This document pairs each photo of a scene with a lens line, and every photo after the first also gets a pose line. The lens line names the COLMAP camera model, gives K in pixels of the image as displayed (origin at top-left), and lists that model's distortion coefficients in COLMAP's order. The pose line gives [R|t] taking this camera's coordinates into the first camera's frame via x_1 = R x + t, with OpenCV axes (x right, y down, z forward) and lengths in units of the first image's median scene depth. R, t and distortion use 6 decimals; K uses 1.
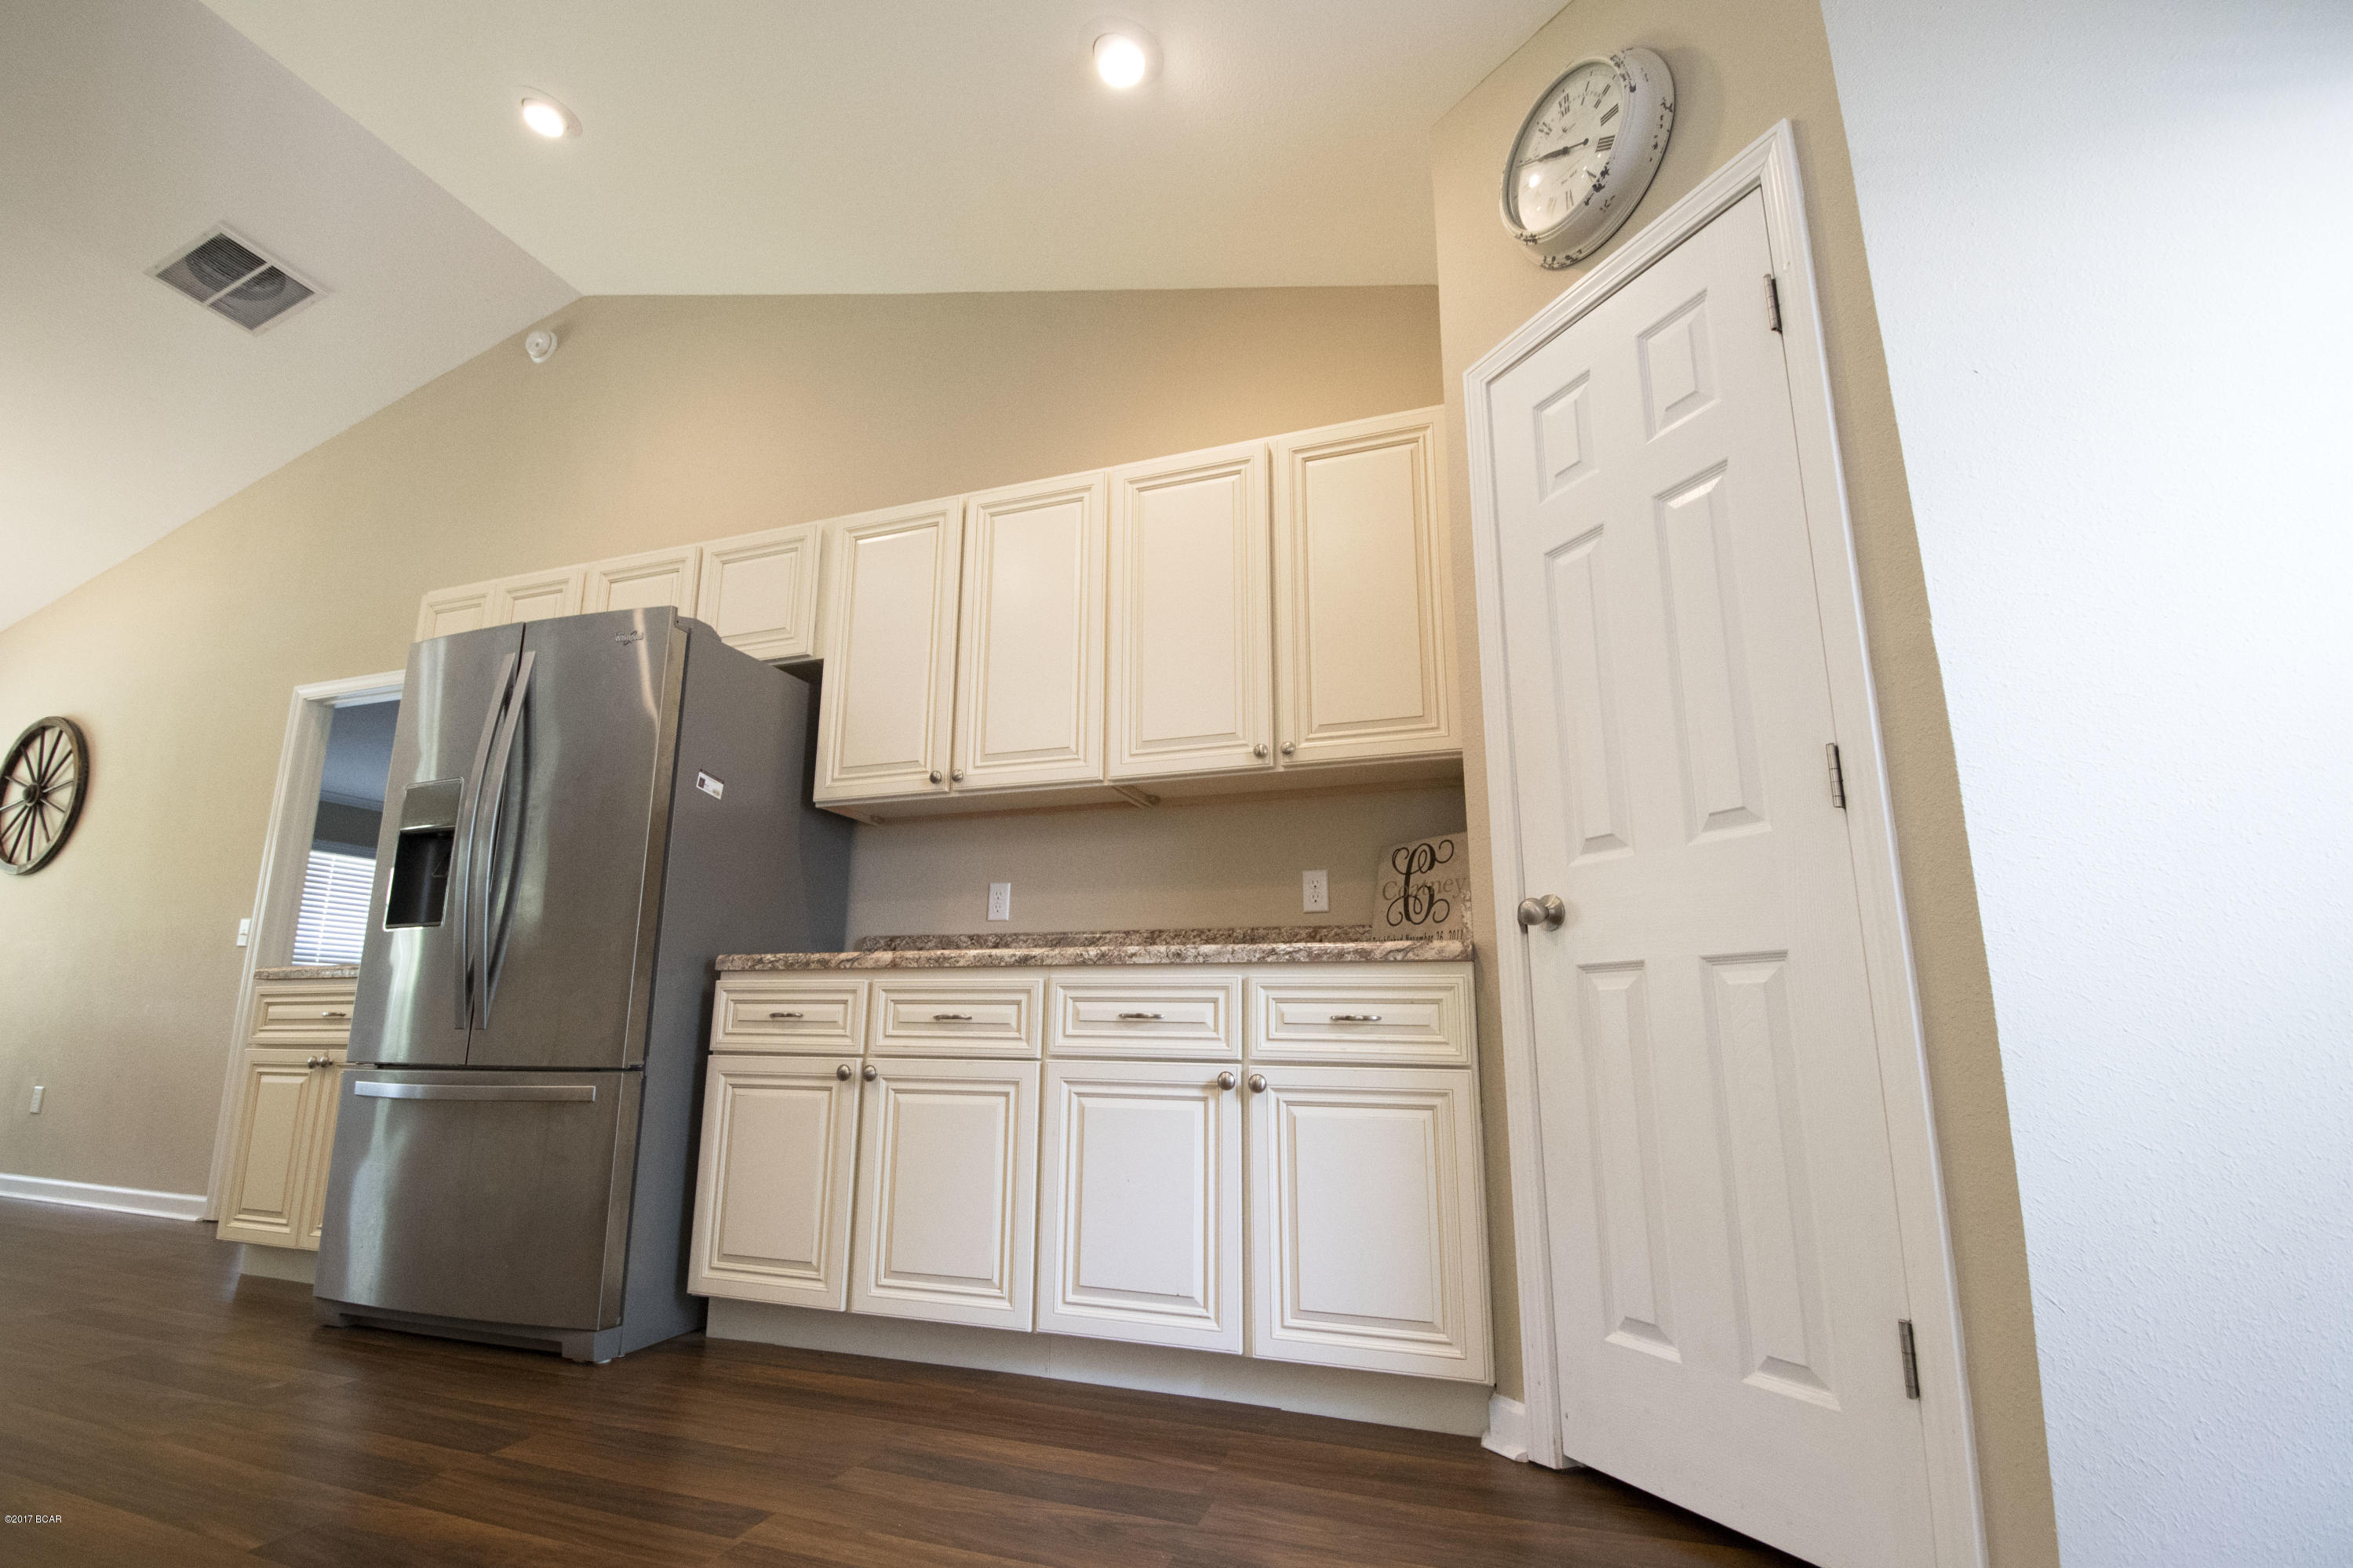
lens RADIAL K [[1063.5, 0, 1176.4], [0, 1063.5, 801.8], [0, 0, 1]] dist [0.012911, -0.017711]
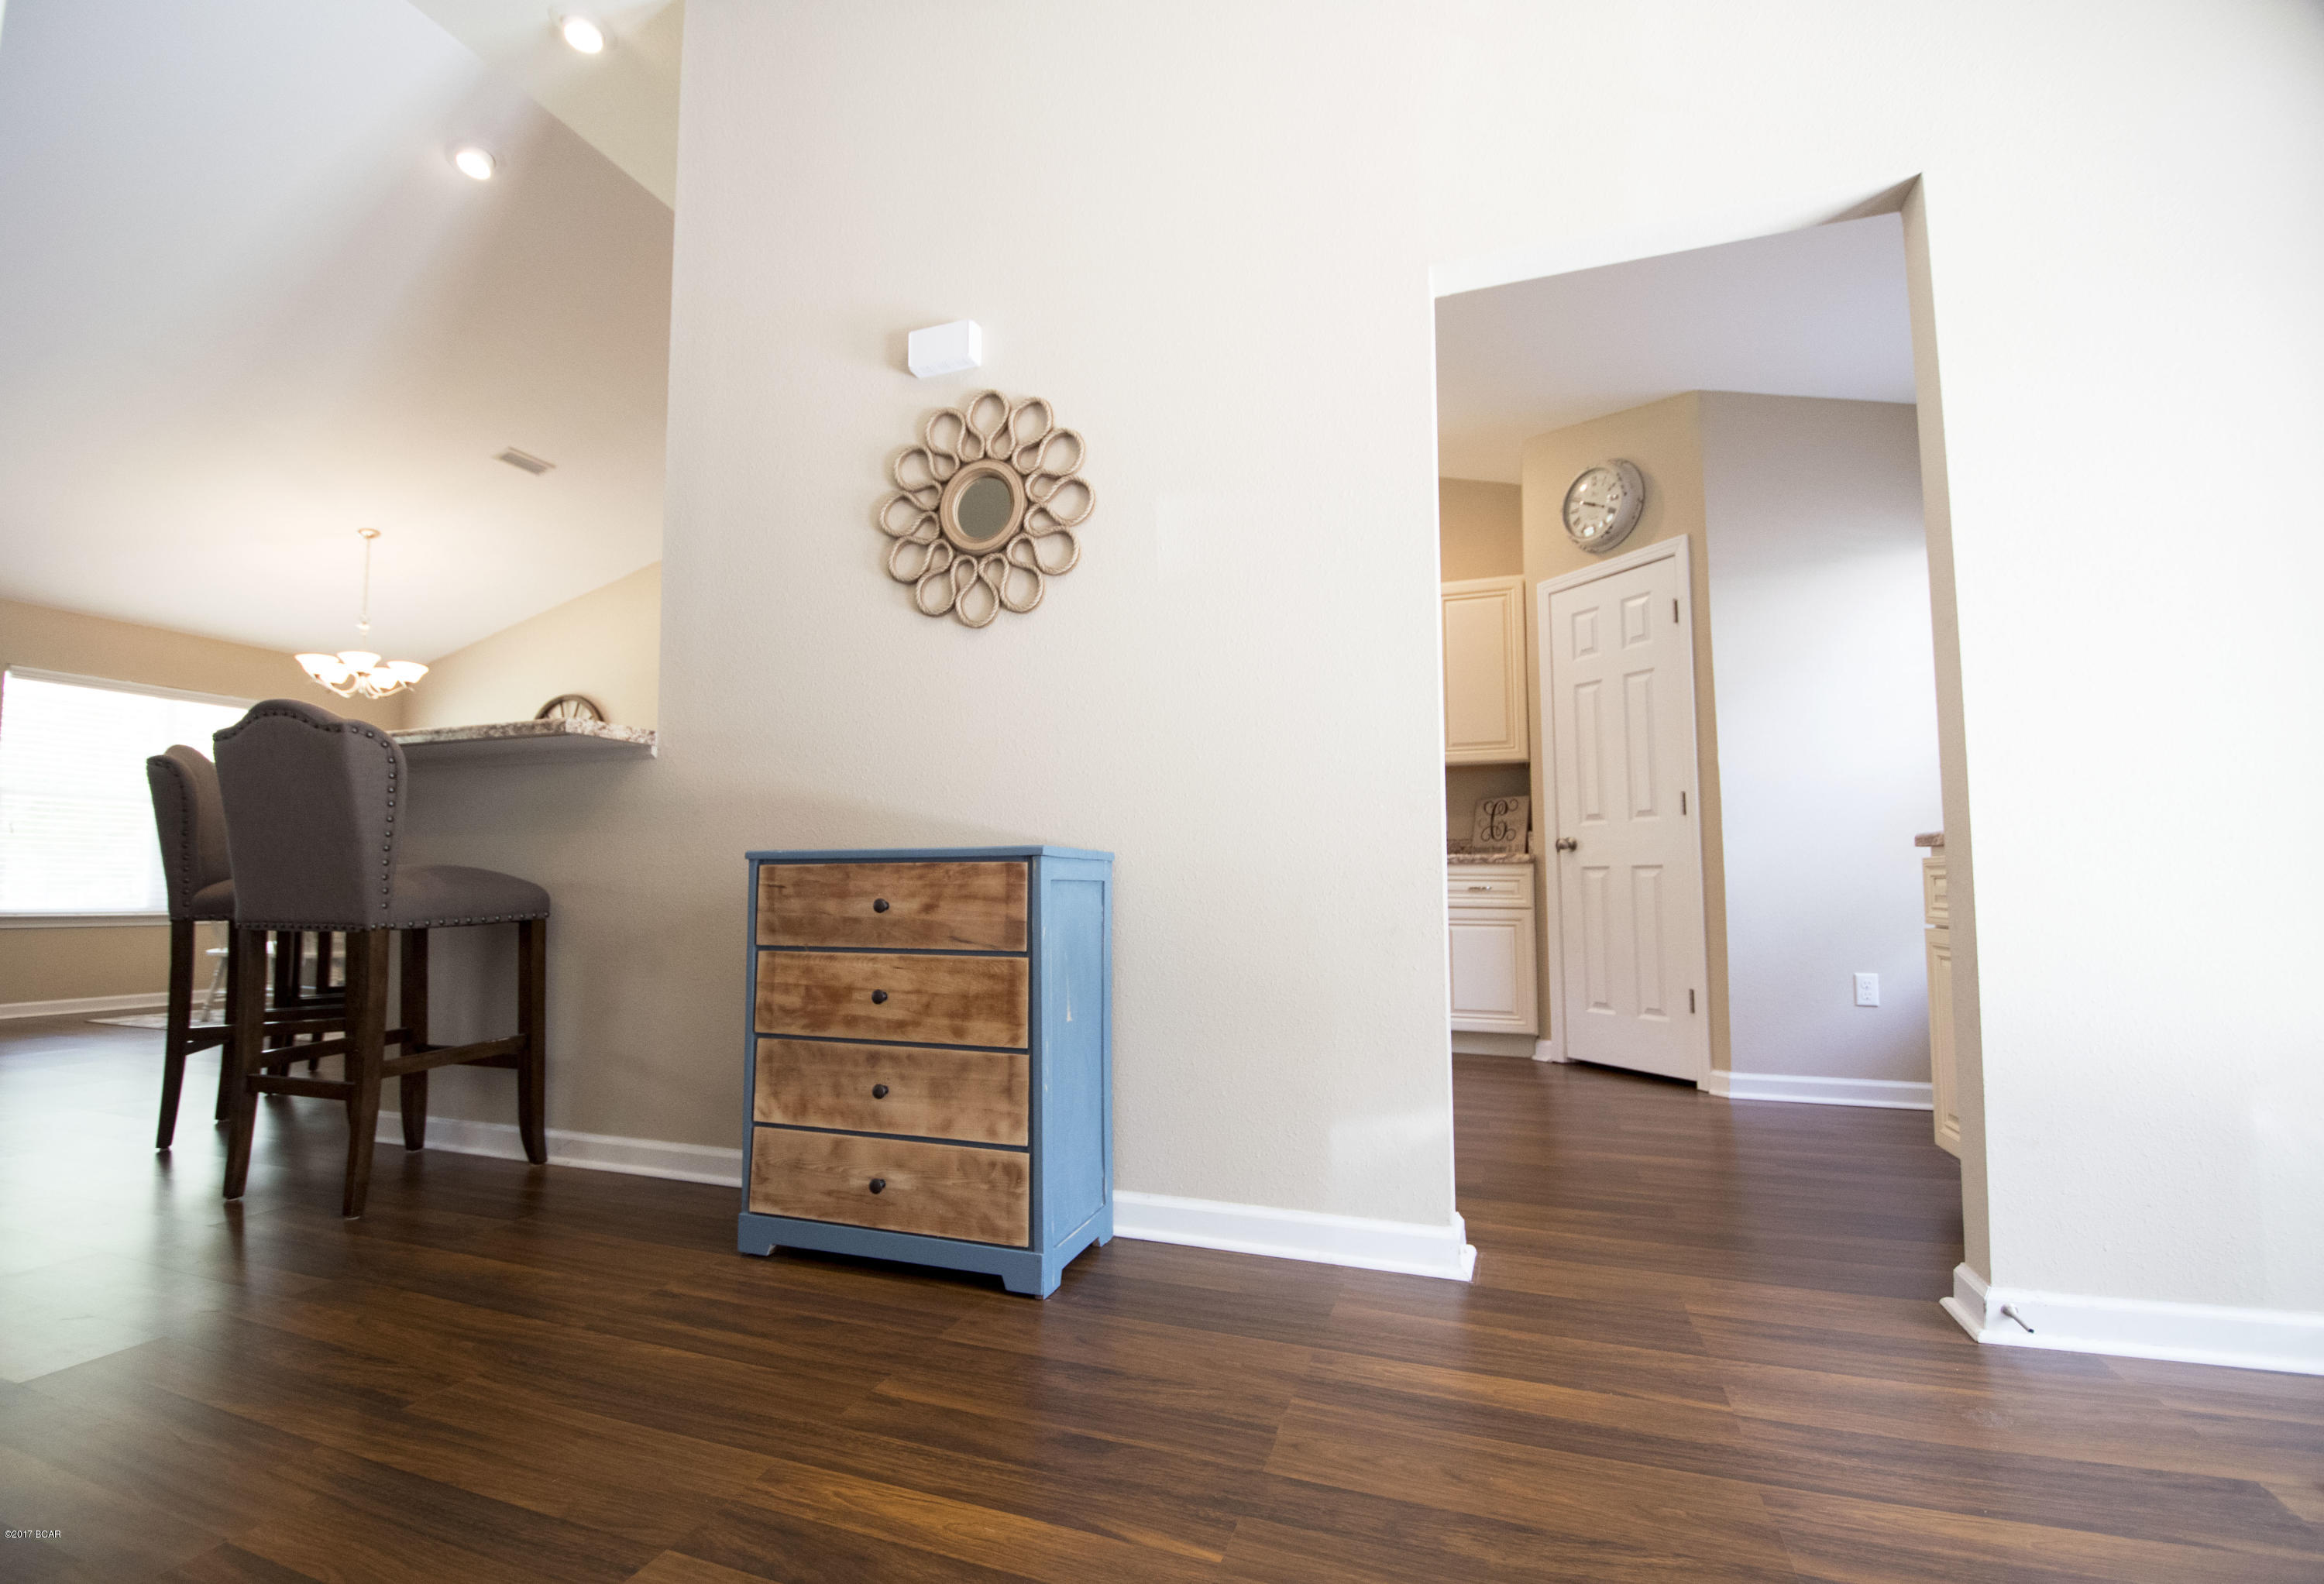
lens RADIAL K [[1027.2, 0, 1129.5], [0, 1027.2, 805.7], [0, 0, 1]] dist [0.000557, -0.000101]
pose [[0.999610, -0.007876, -0.026808, -0.512971], [0.011510, 0.990333, 0.138231, -0.278622], [0.025460, -0.138486, 0.990037, -1.152509]]
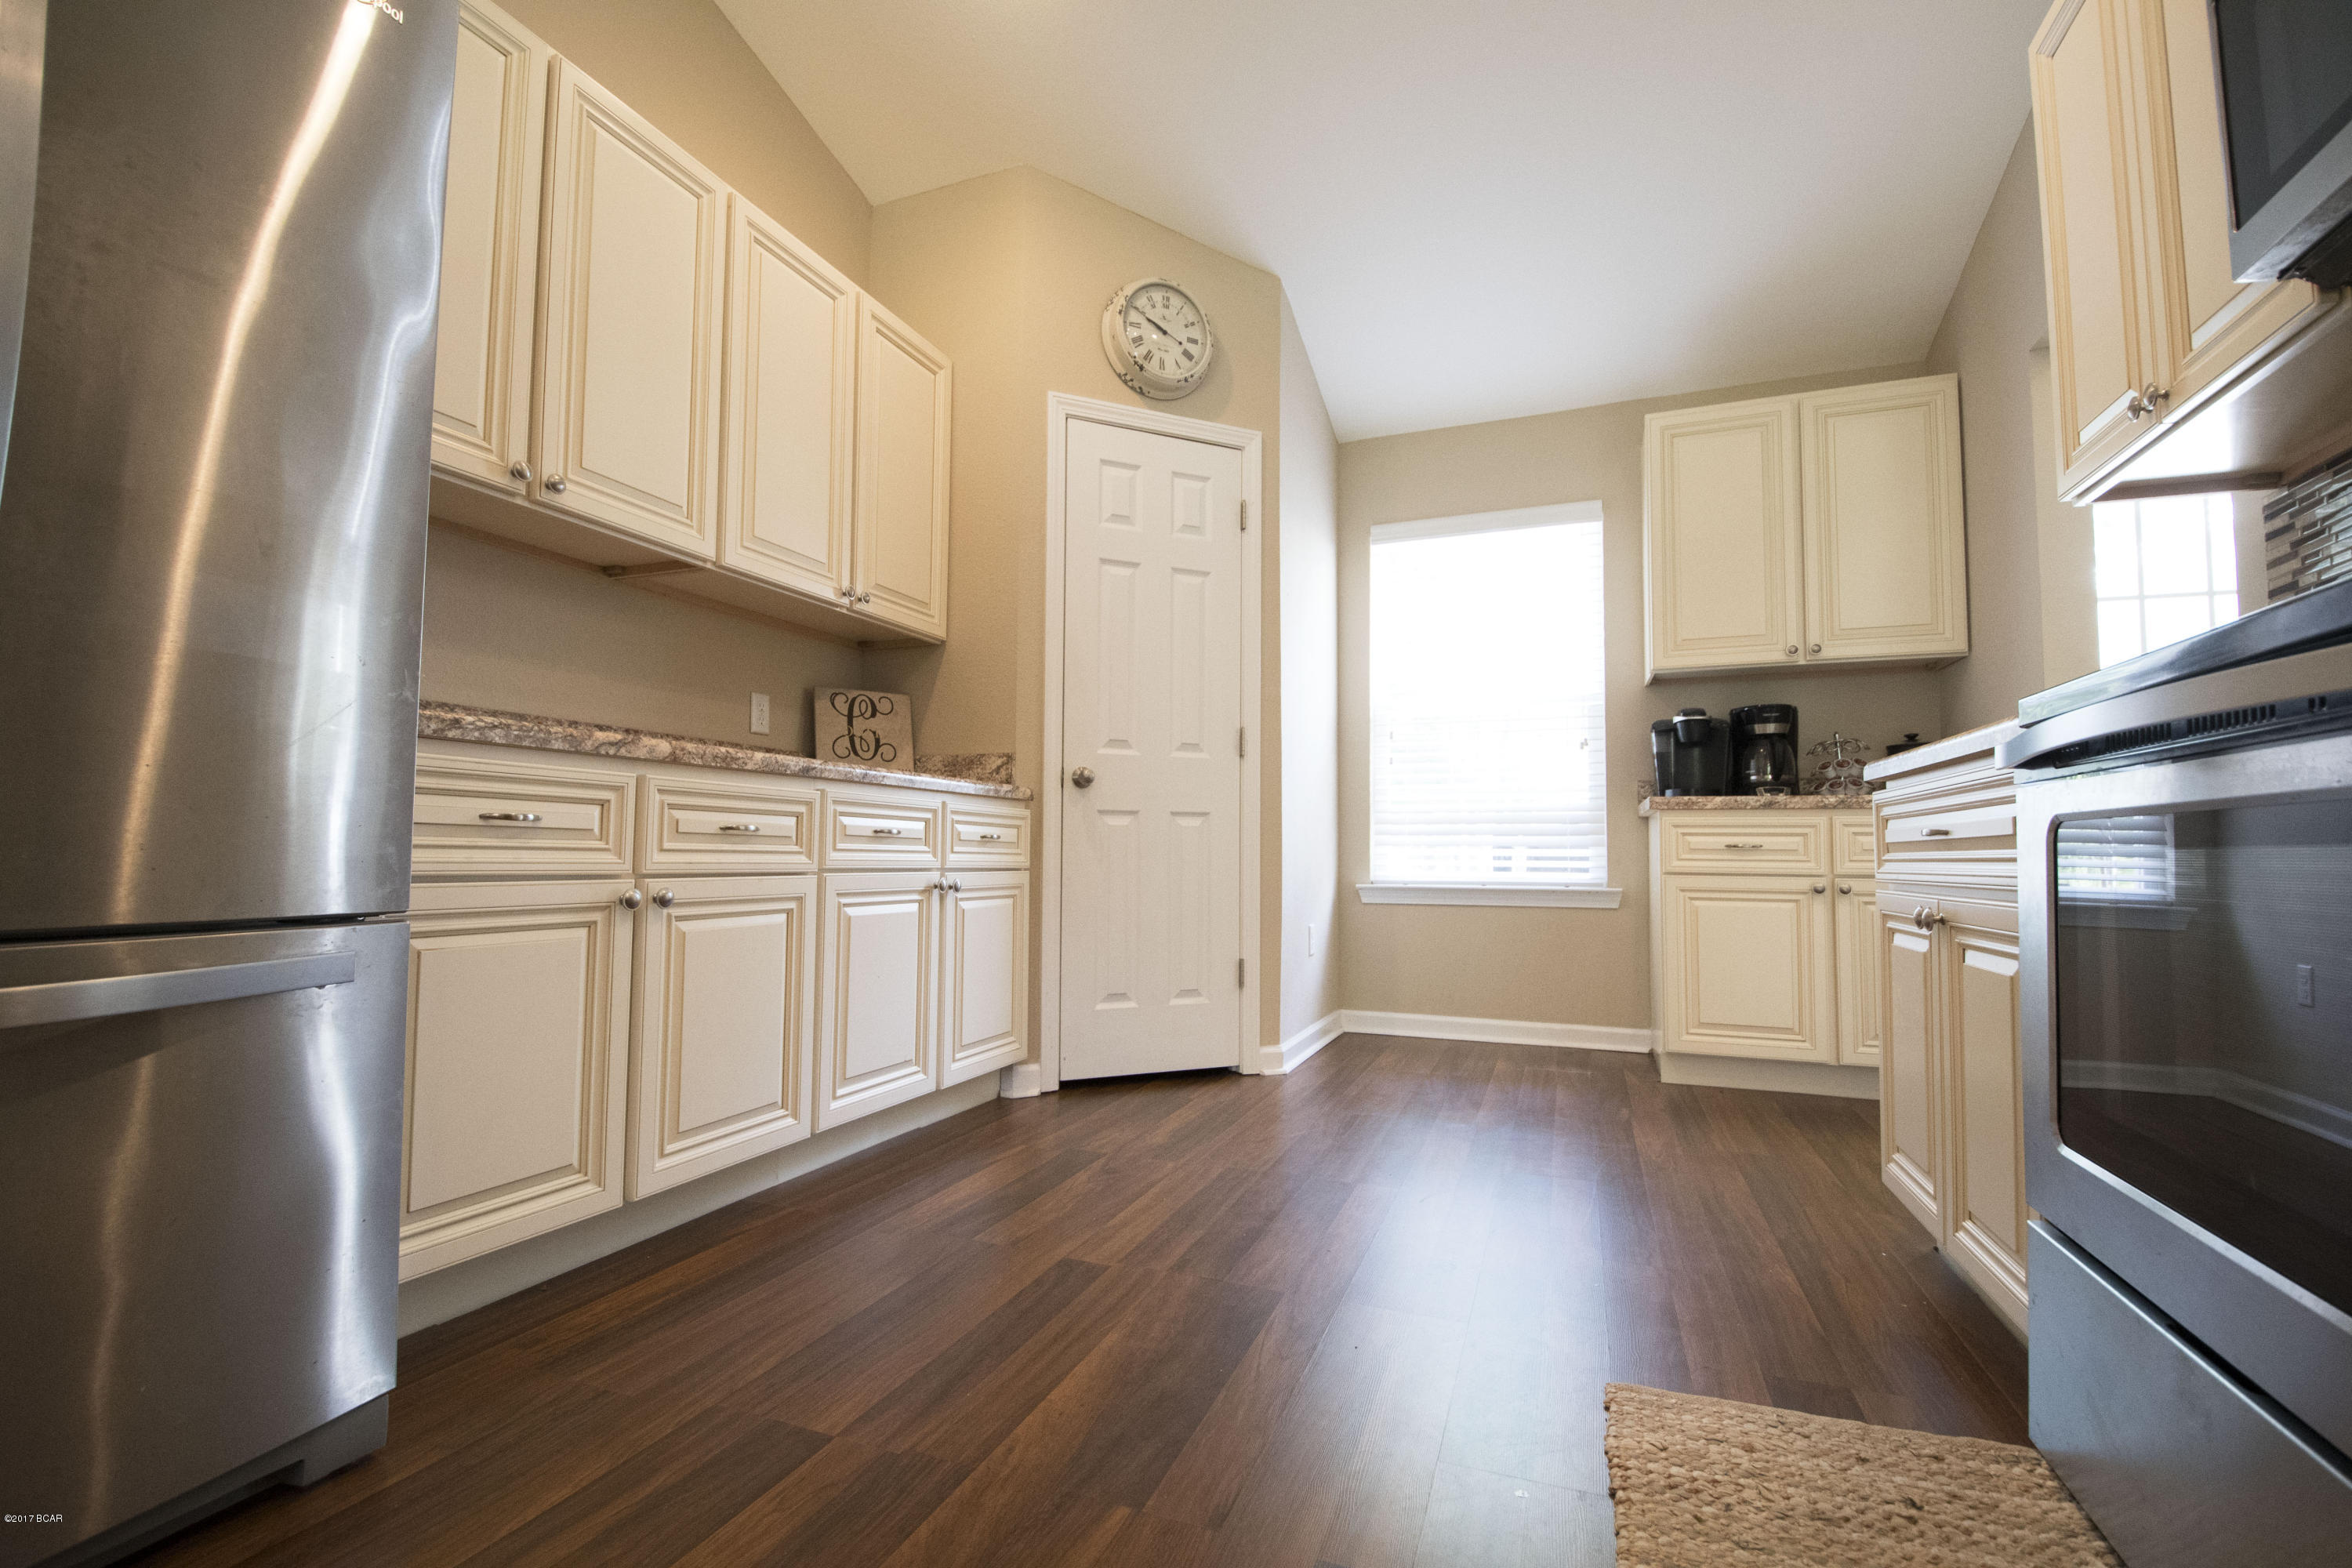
lens RADIAL K [[1032.6, 0, 1136.5], [0, 1032.6, 802.8], [0, 0, 1]] dist [0.014462, -0.022732]
pose [[0.054003, 0.041989, 0.997658, -1.147991], [-0.220502, 0.974952, -0.029097, 0.155141], [-0.973890, -0.218414, 0.061908, 0.732350]]
